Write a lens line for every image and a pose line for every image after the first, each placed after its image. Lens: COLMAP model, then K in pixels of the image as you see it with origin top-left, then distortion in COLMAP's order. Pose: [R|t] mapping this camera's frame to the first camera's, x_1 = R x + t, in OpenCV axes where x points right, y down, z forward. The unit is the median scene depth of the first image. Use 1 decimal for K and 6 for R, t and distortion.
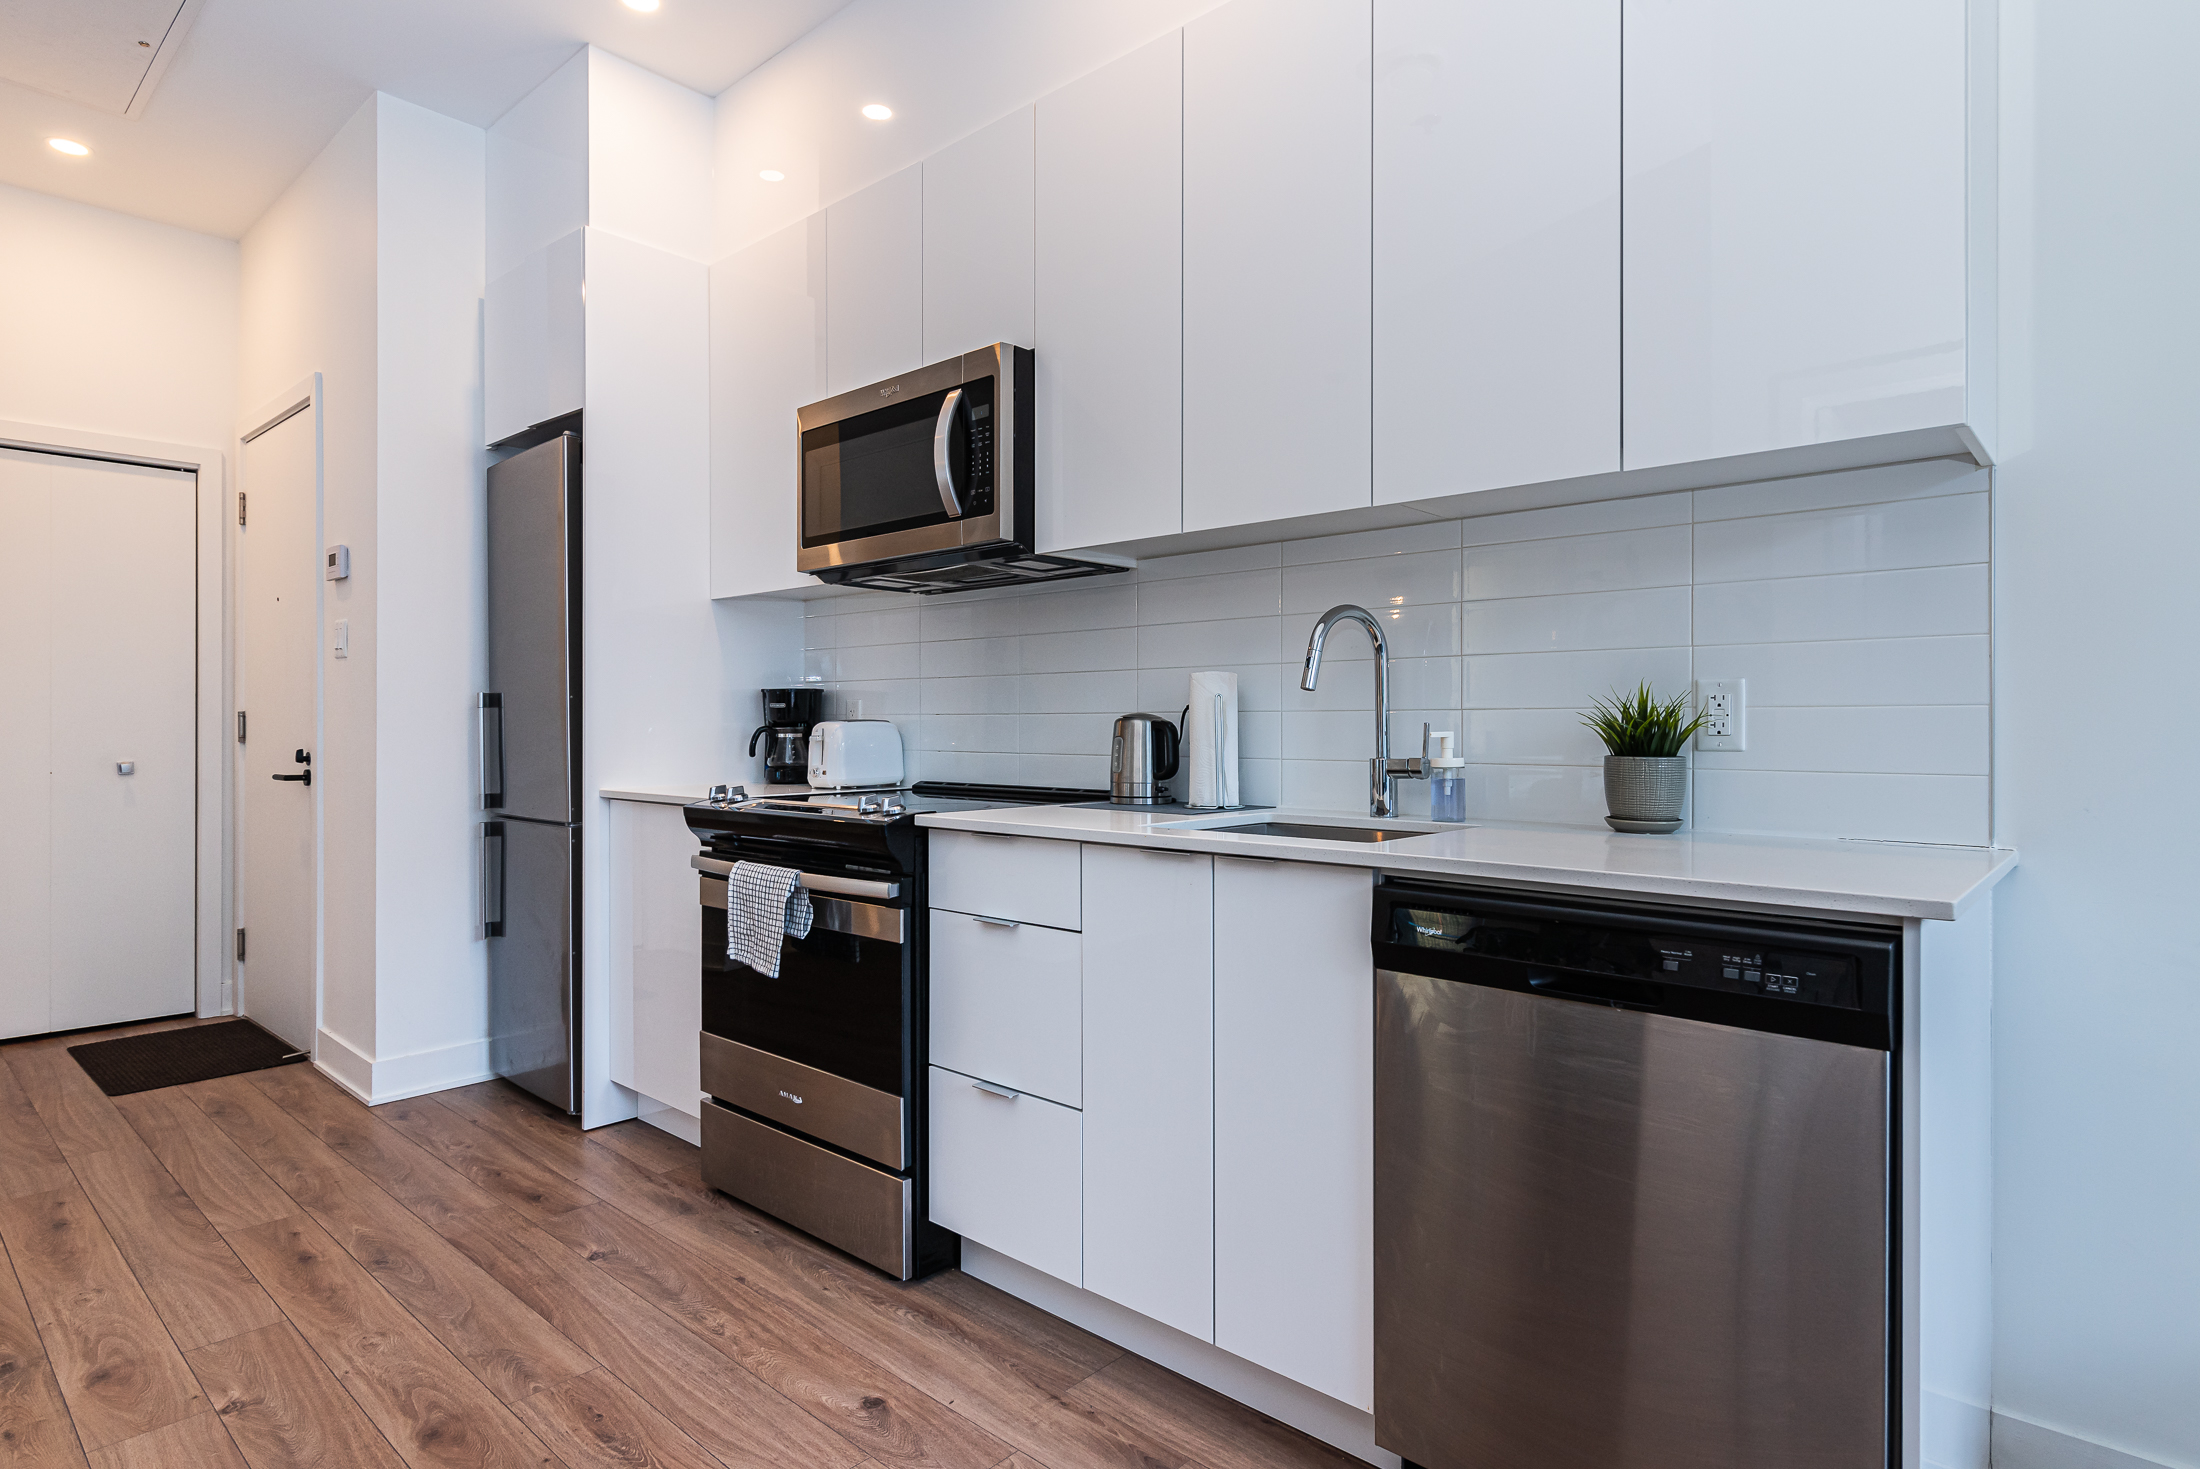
lens RADIAL K [[1175.9, 0, 1112.7], [0, 1175.9, 732.9], [0, 0, 1]] dist [0.003773, -0.002182]
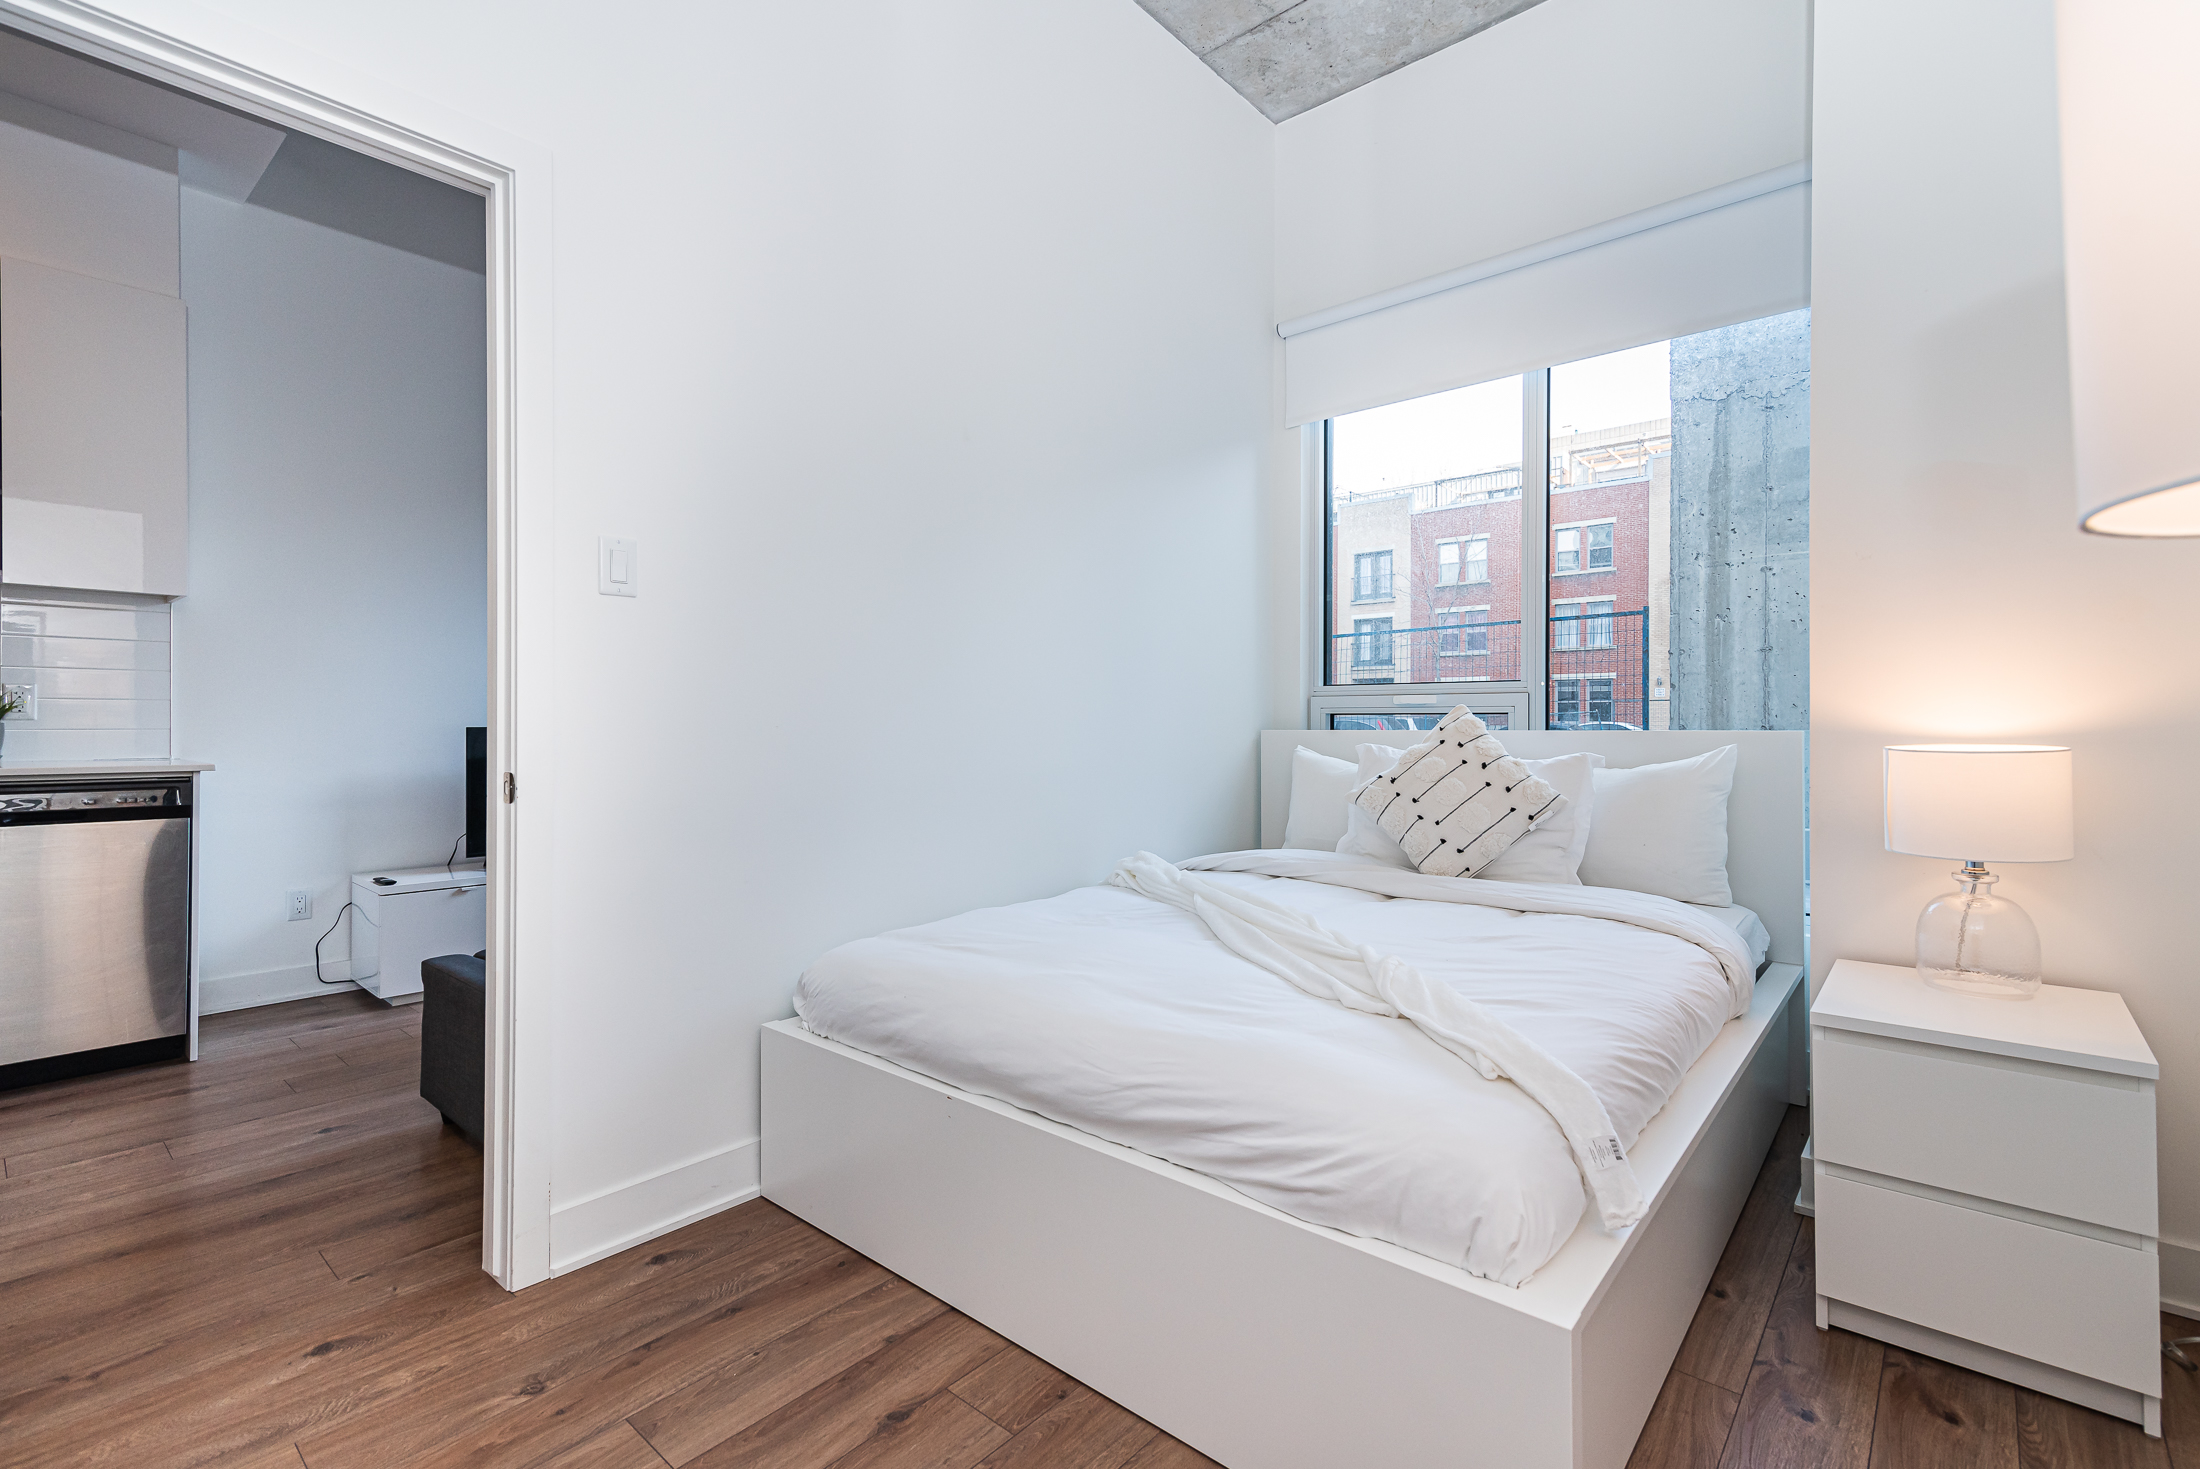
lens RADIAL K [[1000.8, 0, 1081.1], [0, 1000.8, 717.2], [0, 0, 1]] dist [0.013128, -0.000405]
pose [[-0.016629, 0.004744, 0.999850, -1.203264], [0.003478, 0.999983, -0.004687, 0.024300], [-0.999856, 0.003399, -0.016645, -0.749333]]
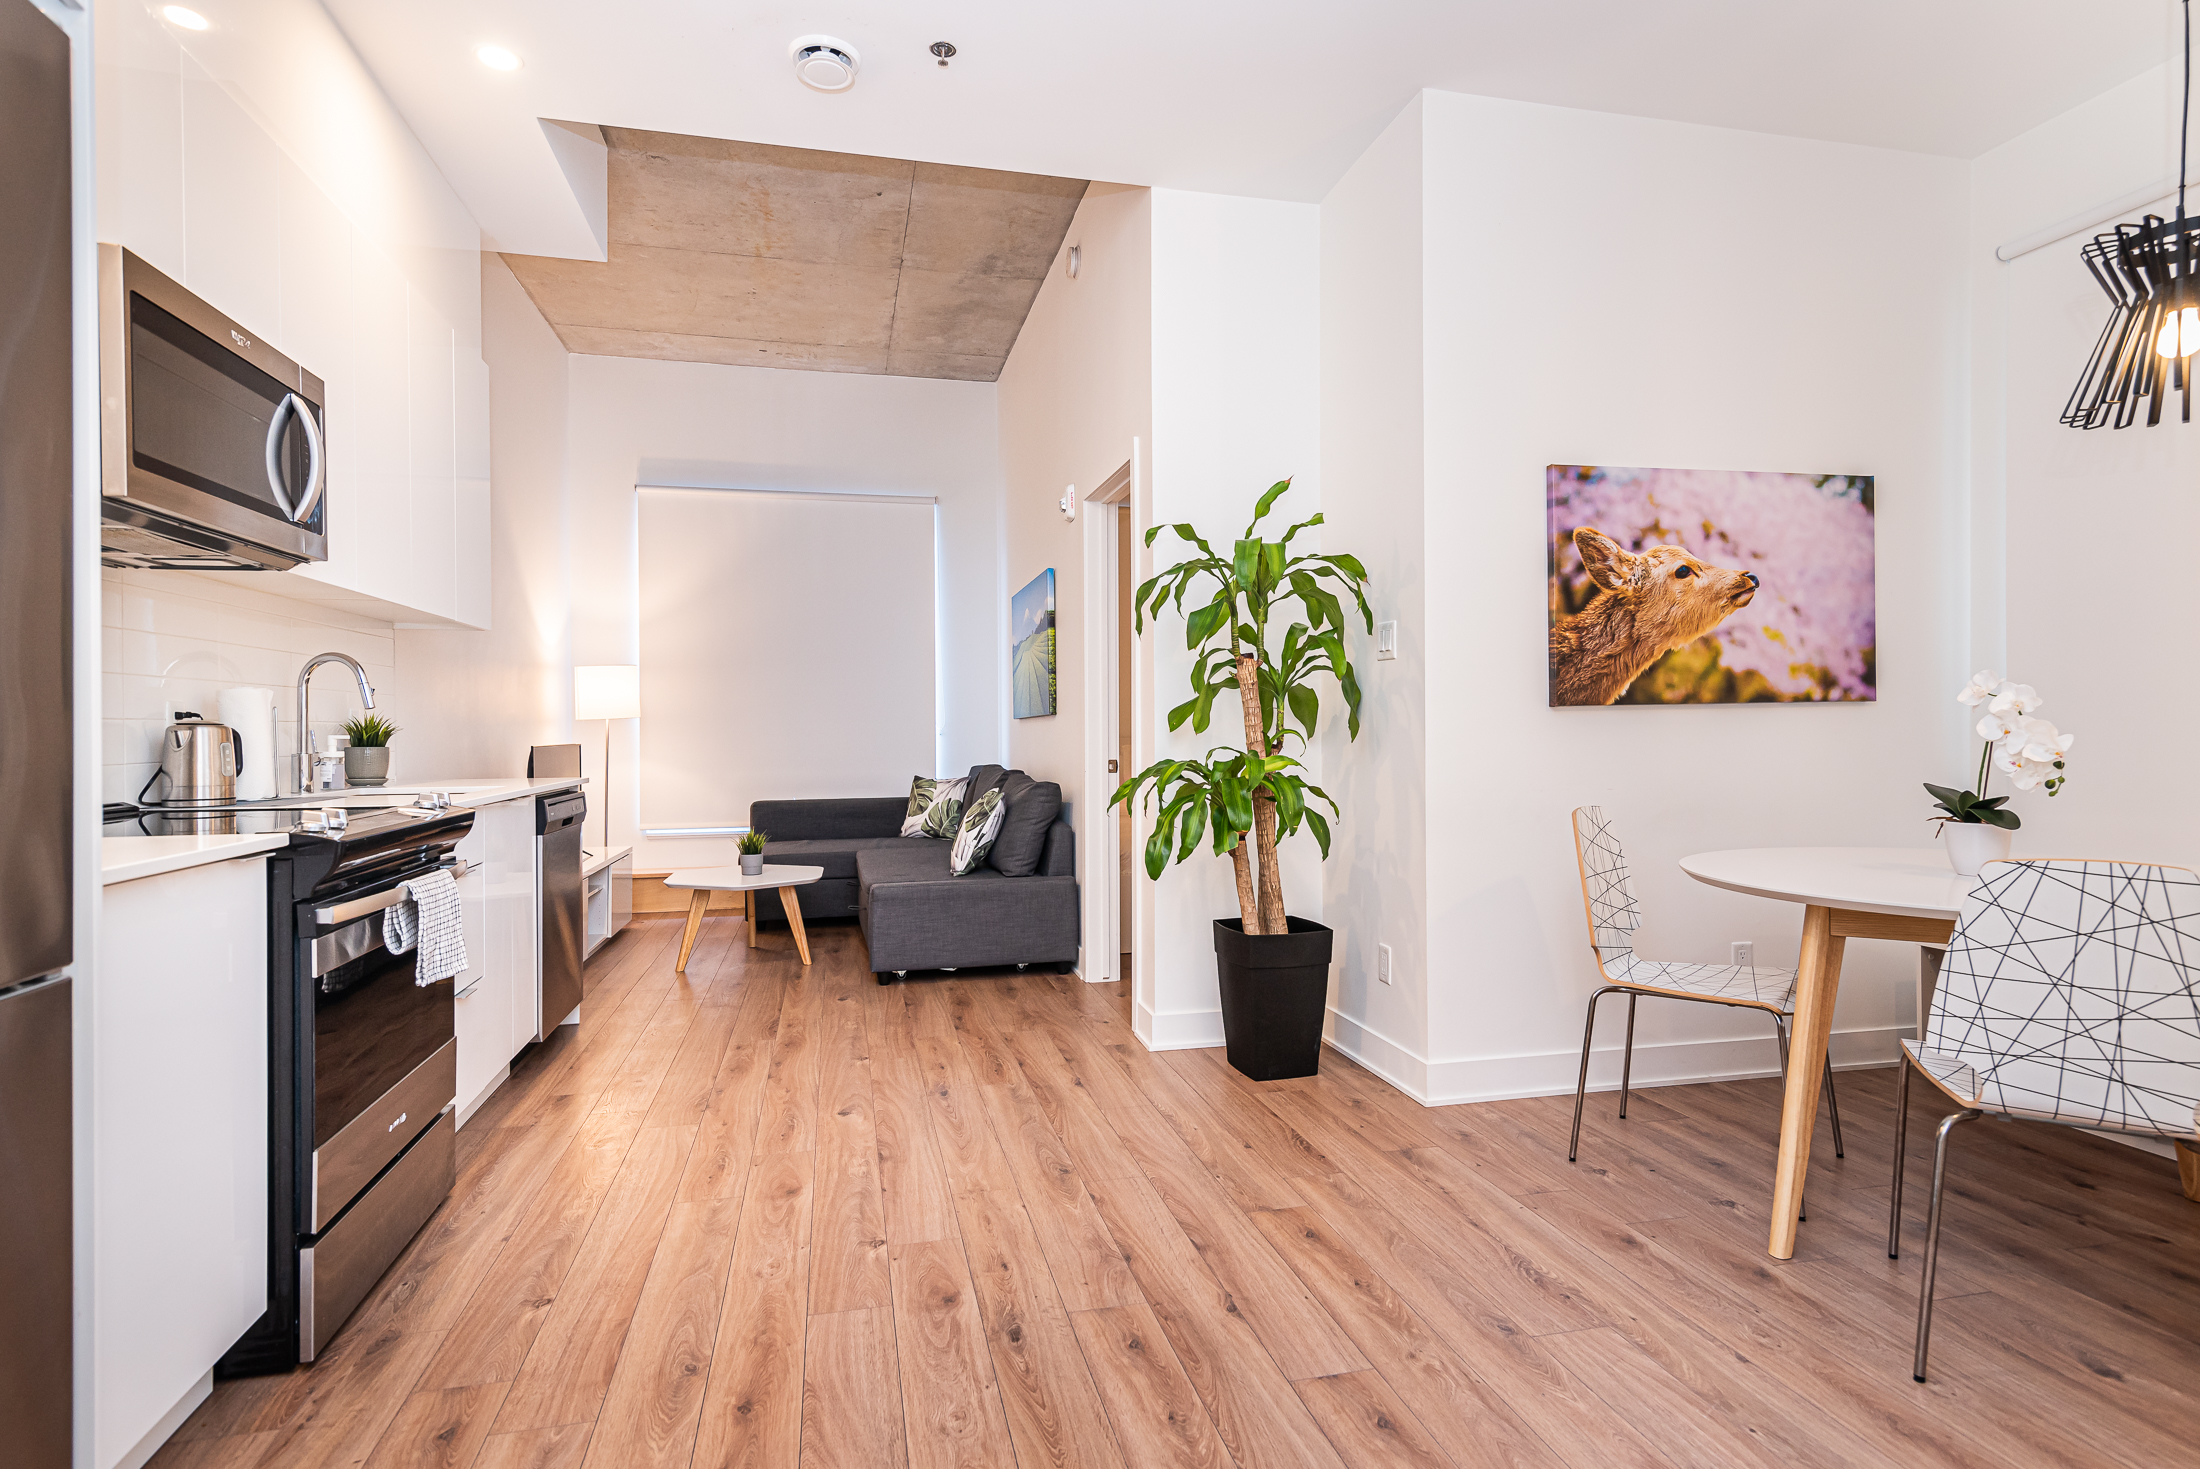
lens RADIAL K [[1121.8, 0, 1068.6], [0, 1121.8, 714.7], [0, 0, 1]] dist [0.074558, 0.000085]
pose [[-0.806737, 0.010950, 0.590809, -1.634556], [0.007322, 0.999937, -0.008535, -0.010091], [-0.590865, -0.002560, -0.806766, 1.851523]]
